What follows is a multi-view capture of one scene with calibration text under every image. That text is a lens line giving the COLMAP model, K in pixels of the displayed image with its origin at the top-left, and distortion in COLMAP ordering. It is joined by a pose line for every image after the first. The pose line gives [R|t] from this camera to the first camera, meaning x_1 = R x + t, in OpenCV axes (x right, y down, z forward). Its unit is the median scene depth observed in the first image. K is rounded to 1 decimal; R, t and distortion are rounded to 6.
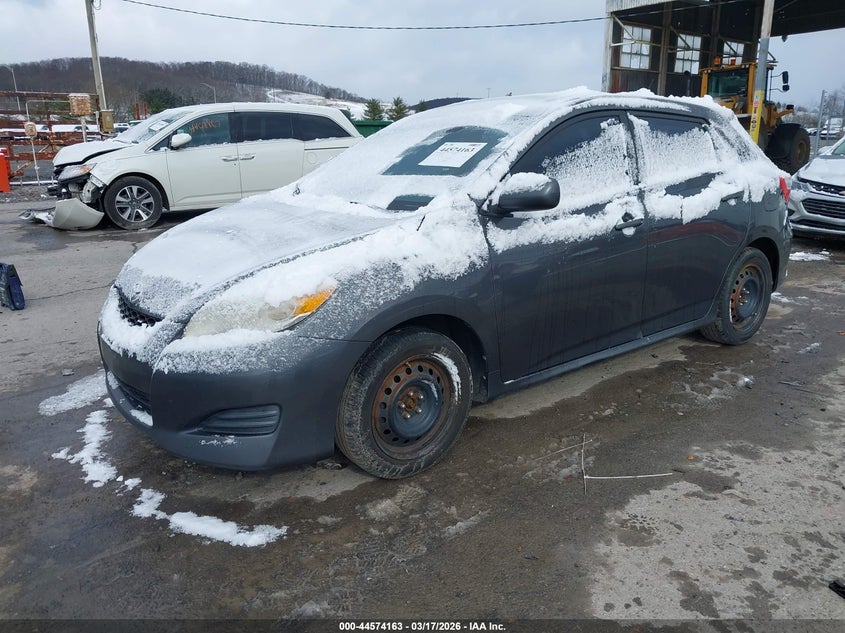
lens RADIAL K [[667.7, 0, 422.5], [0, 667.7, 316.5], [0, 0, 1]] dist [0.005481, -0.003242]
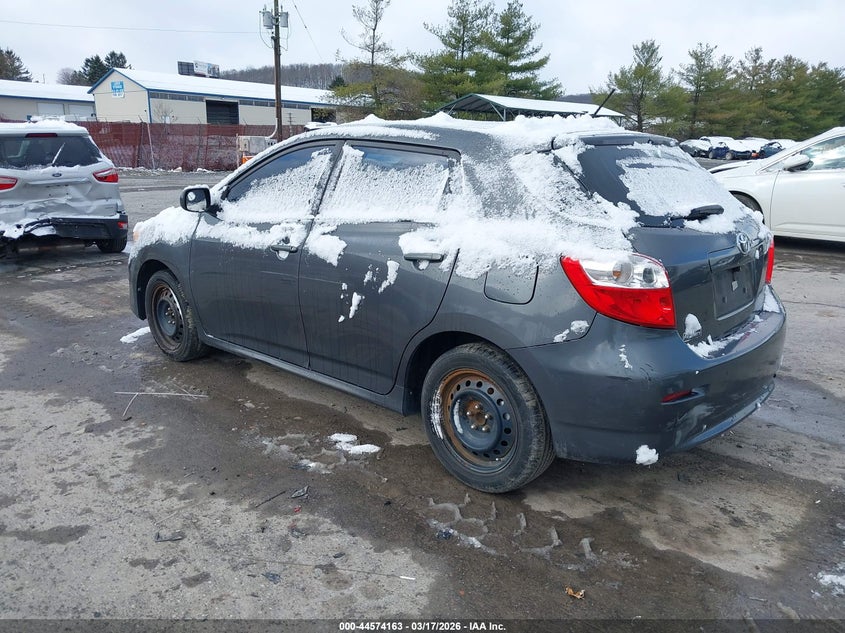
lens RADIAL K [[667.7, 0, 422.5], [0, 667.7, 316.5], [0, 0, 1]] dist [0.005481, -0.003242]
pose [[0.152902, 0.266193, -0.951716, 1.334920], [-0.271890, 0.937206, 0.218453, -0.317934], [0.950104, 0.225360, 0.215676, 0.978546]]
